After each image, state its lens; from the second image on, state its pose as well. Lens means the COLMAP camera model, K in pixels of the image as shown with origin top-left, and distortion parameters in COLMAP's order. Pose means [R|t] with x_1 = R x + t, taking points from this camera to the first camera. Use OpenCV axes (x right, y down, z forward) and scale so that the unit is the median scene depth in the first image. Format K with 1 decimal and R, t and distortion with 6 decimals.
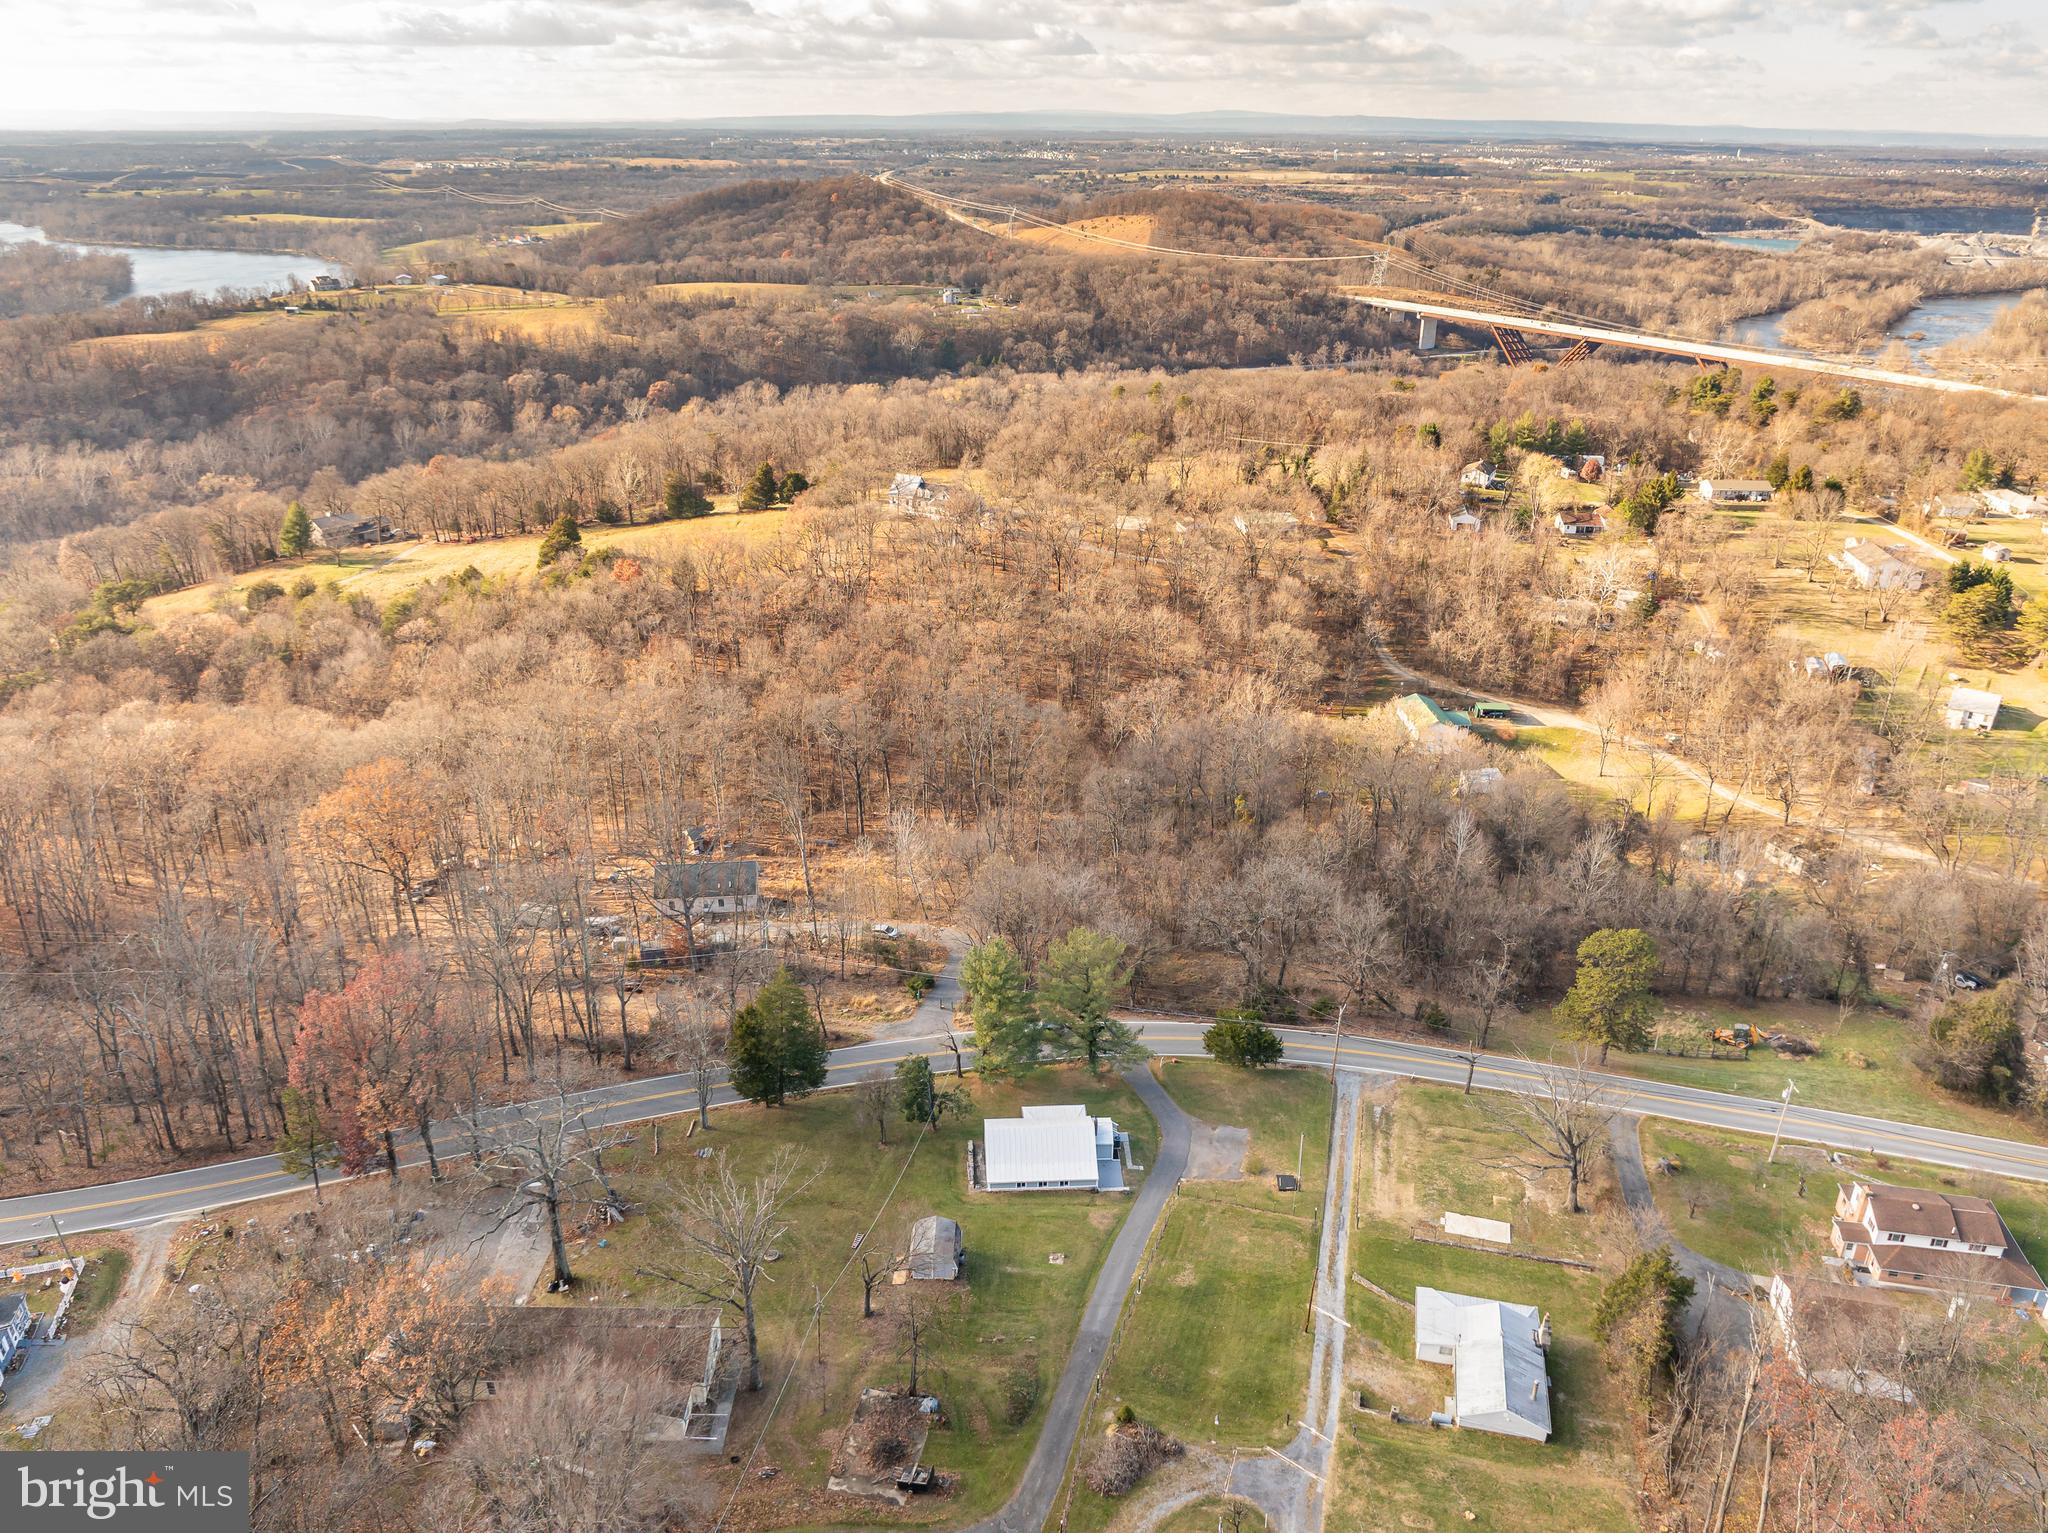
lens RADIAL K [[1459.2, 0, 1028.1], [0, 1459.2, 760.1], [0, 0, 1]] dist [-0.039730, -0.001141]
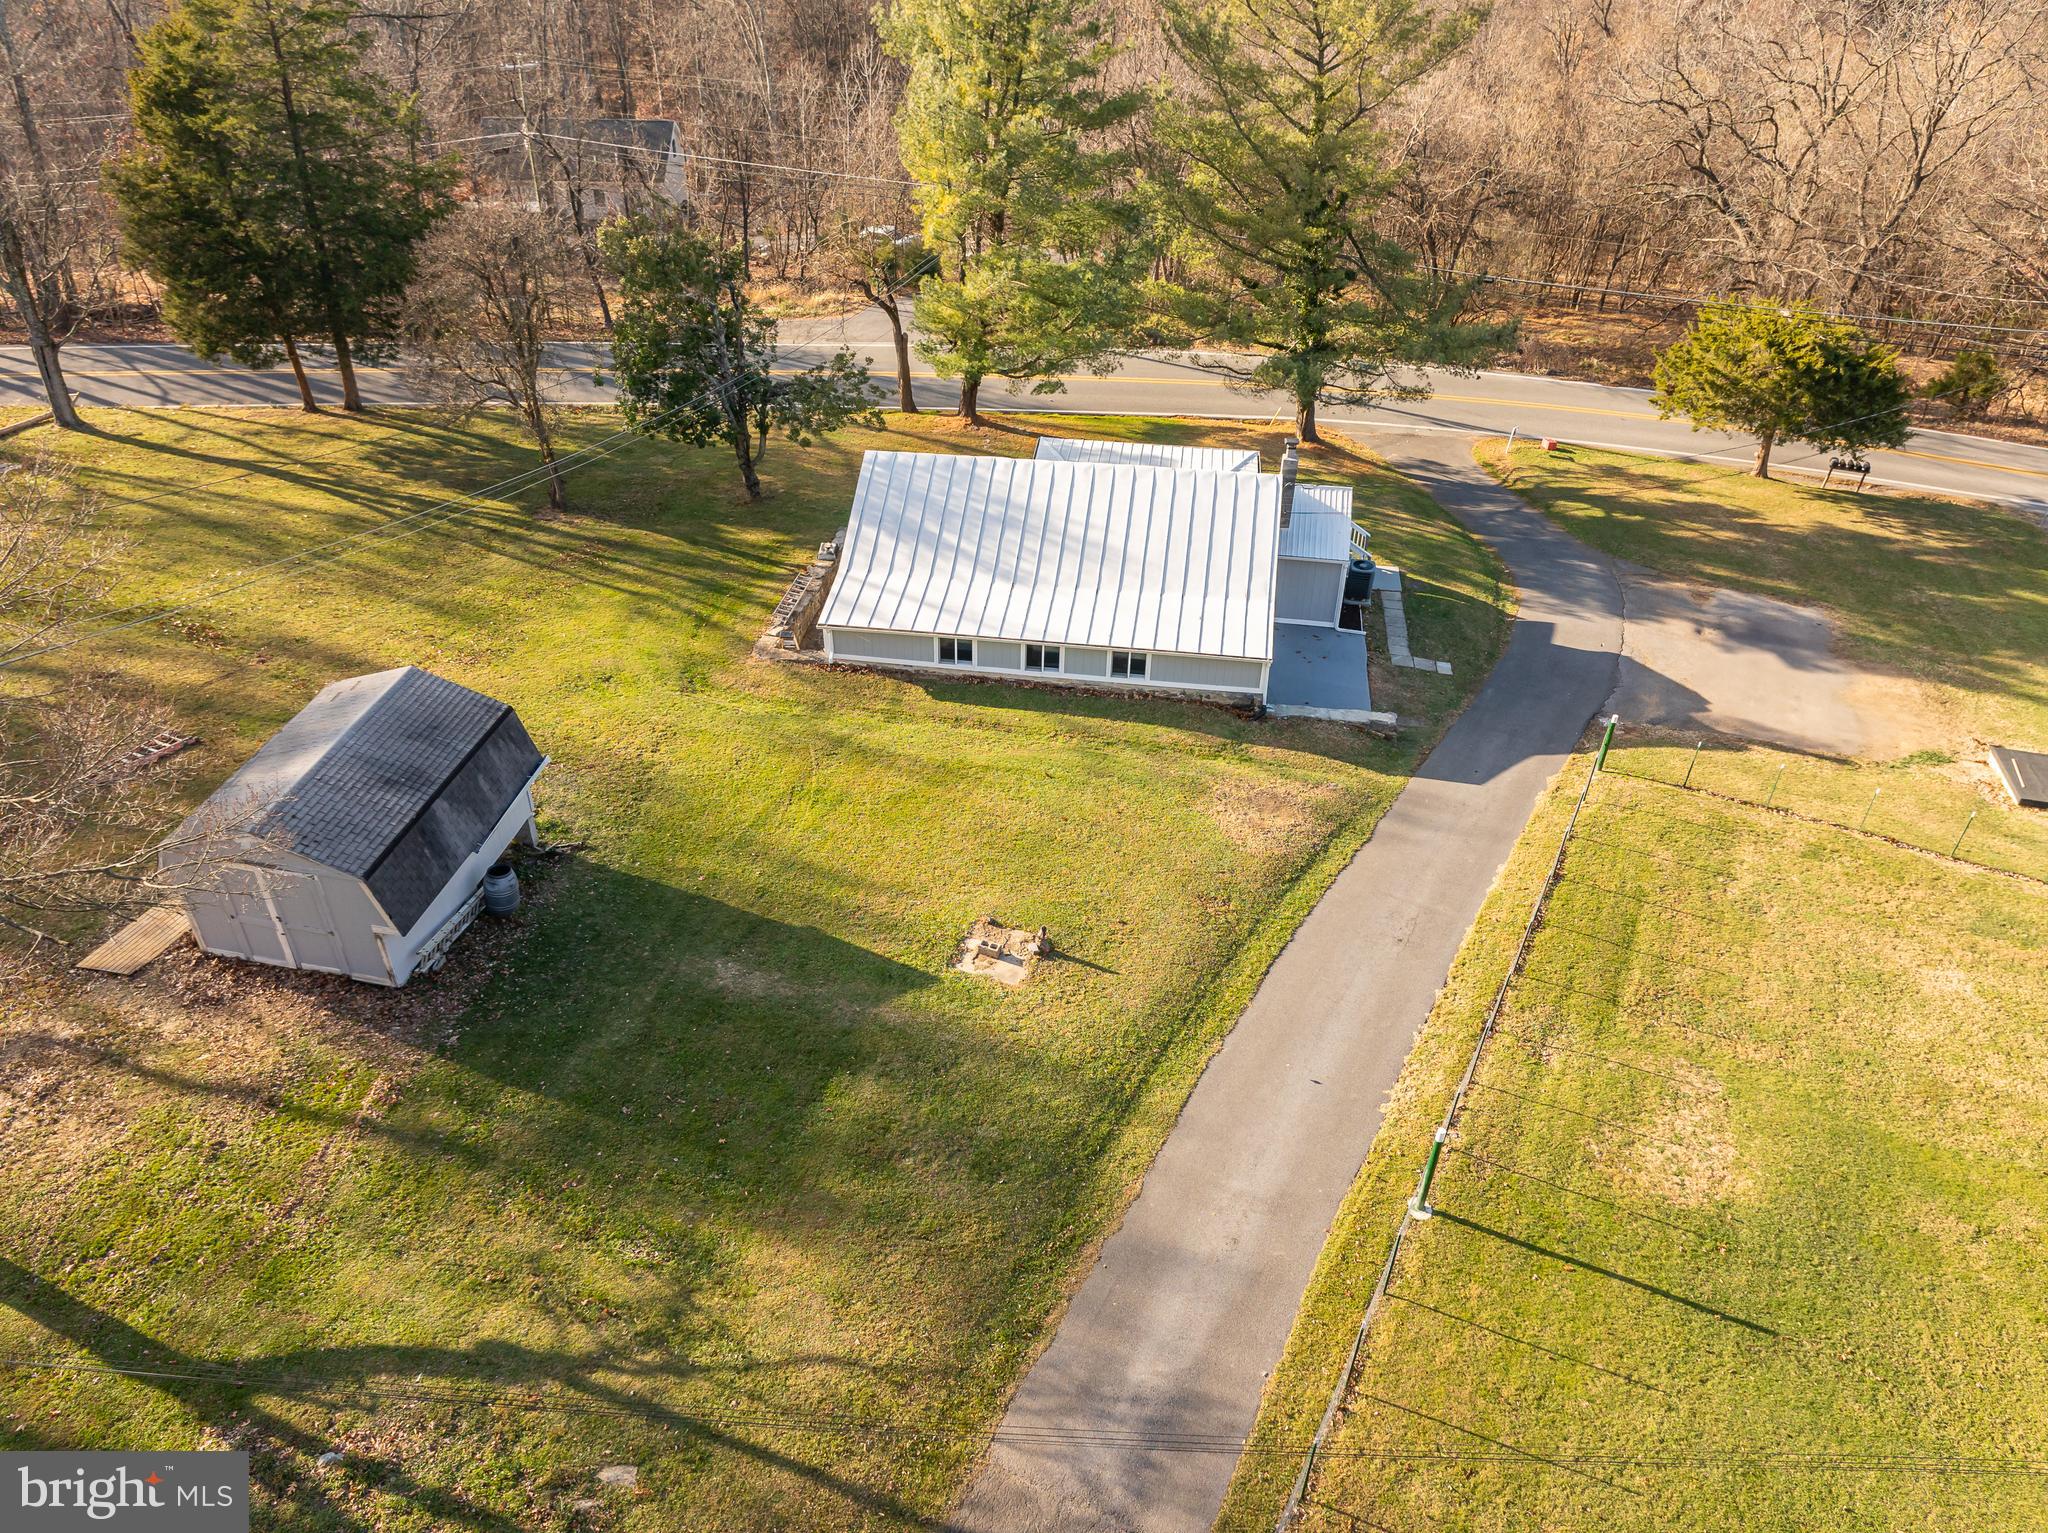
lens RADIAL K [[1459.2, 0, 1028.1], [0, 1459.2, 760.1], [0, 0, 1]] dist [-0.039730, -0.001141]
pose [[0.982894, 0.111500, -0.146583, 0.042954], [-0.078648, 0.973801, 0.213370, 0.239842], [0.166533, -0.198191, 0.965912, 0.710279]]
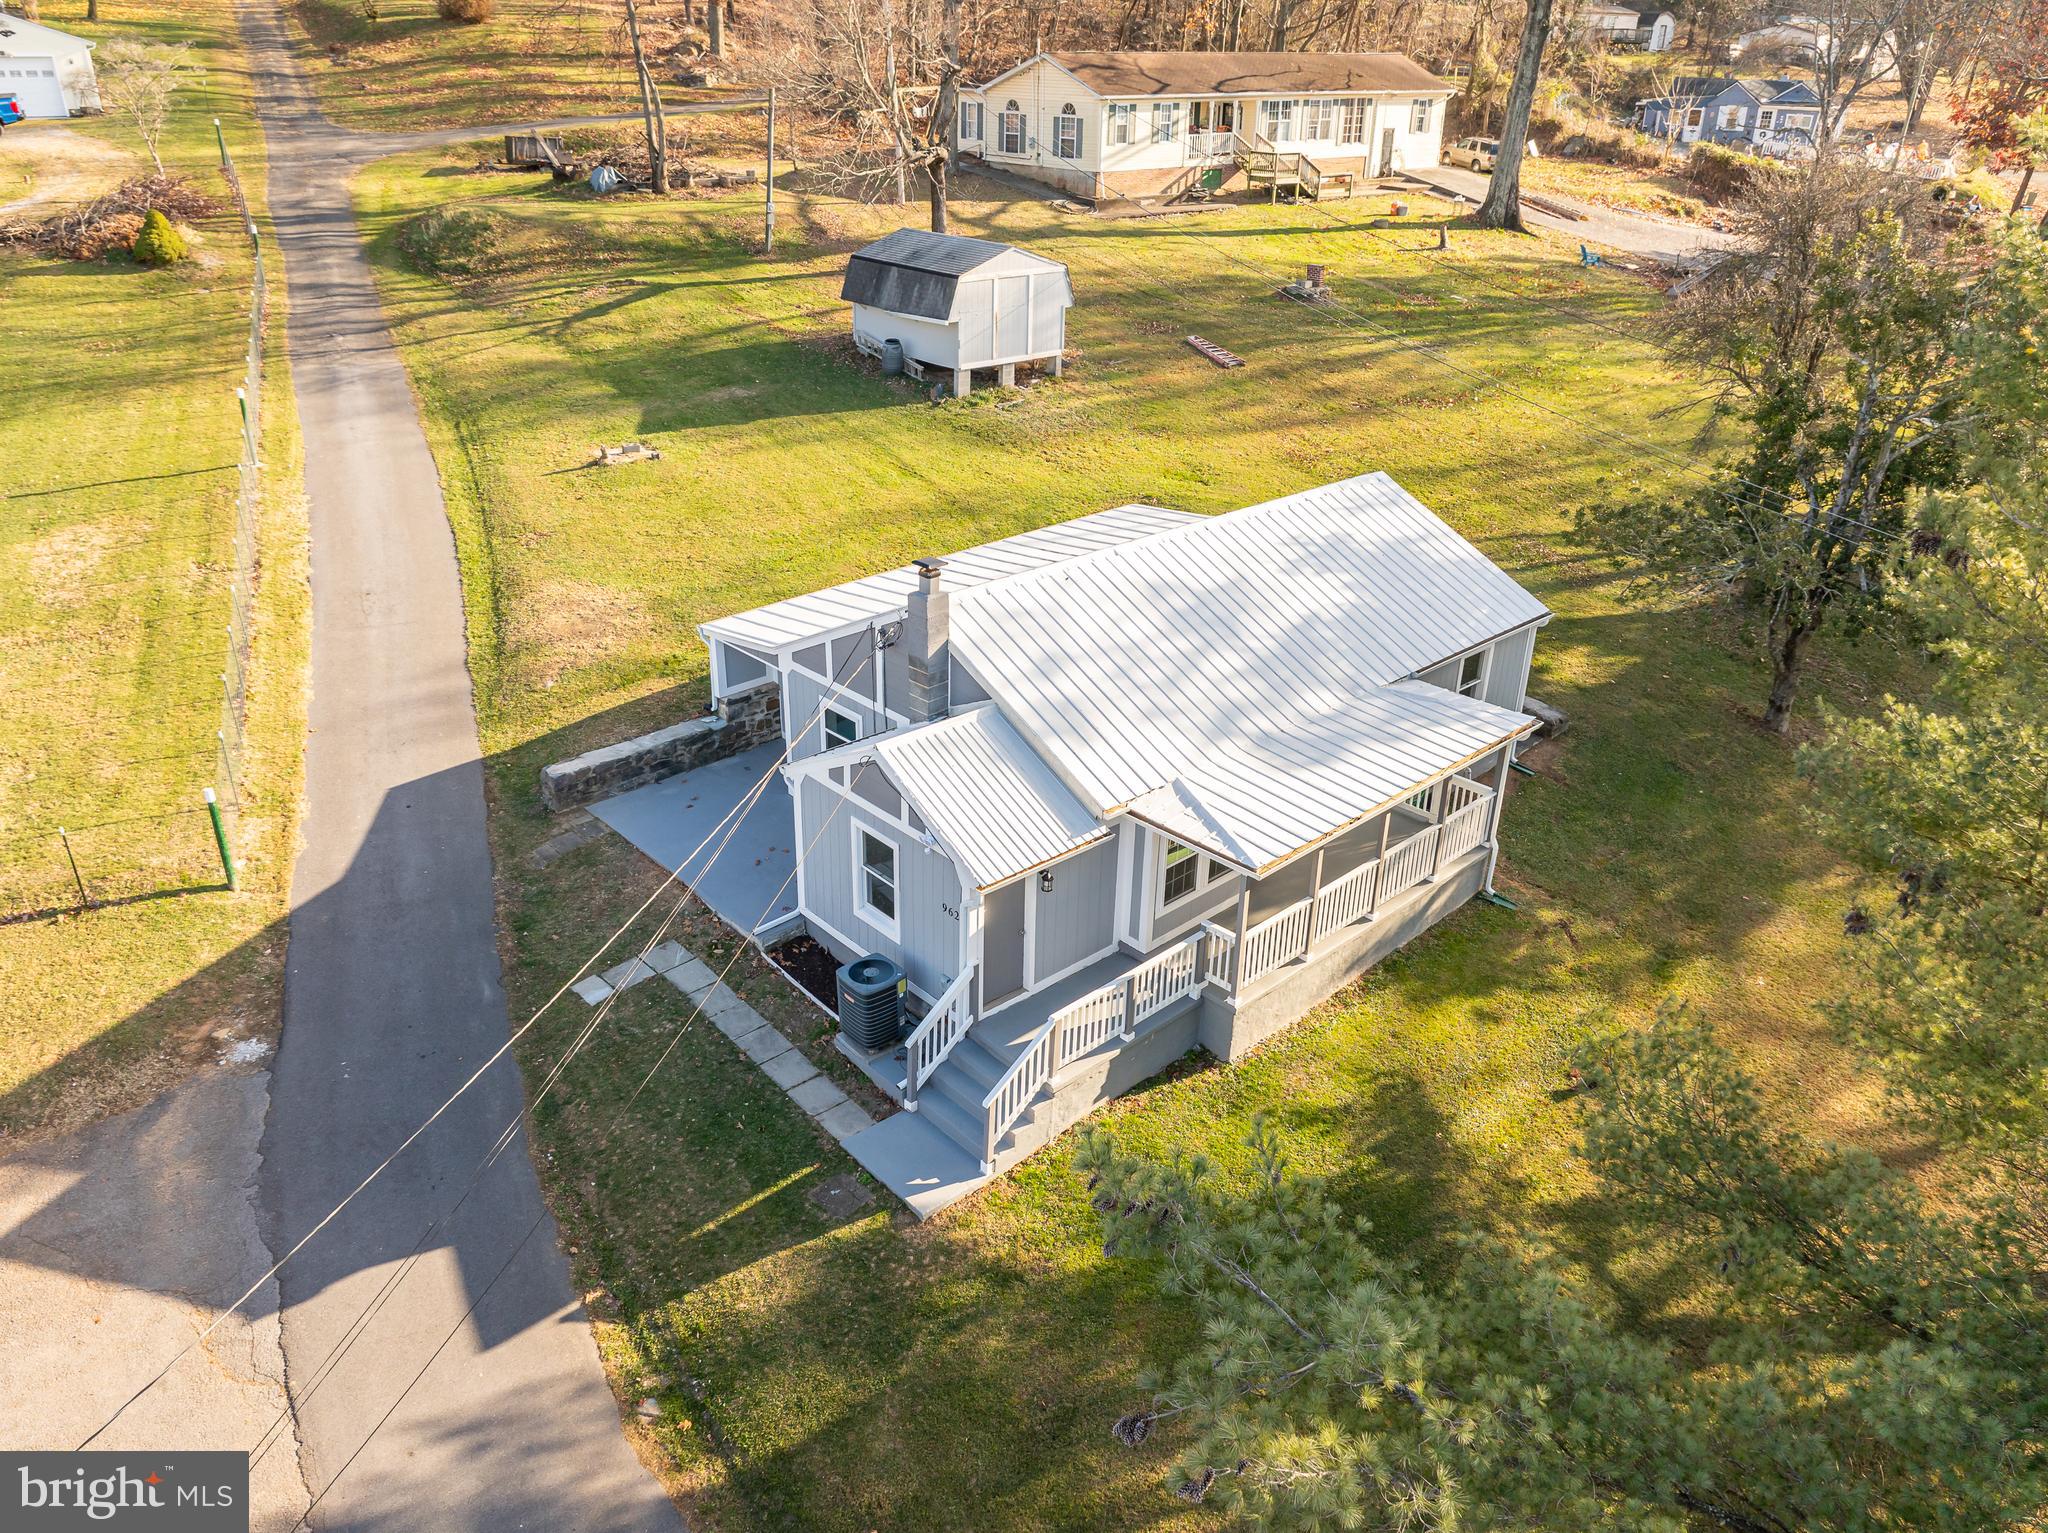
lens RADIAL K [[1524.5, 0, 989.2], [0, 1524.5, 790.4], [0, 0, 1]] dist [-0.038397, -0.003607]
pose [[-0.776205, 0.269640, -0.569913, 0.120776], [-0.268428, 0.676582, 0.685699, 0.158258], [0.570485, 0.685224, -0.452787, 1.042735]]
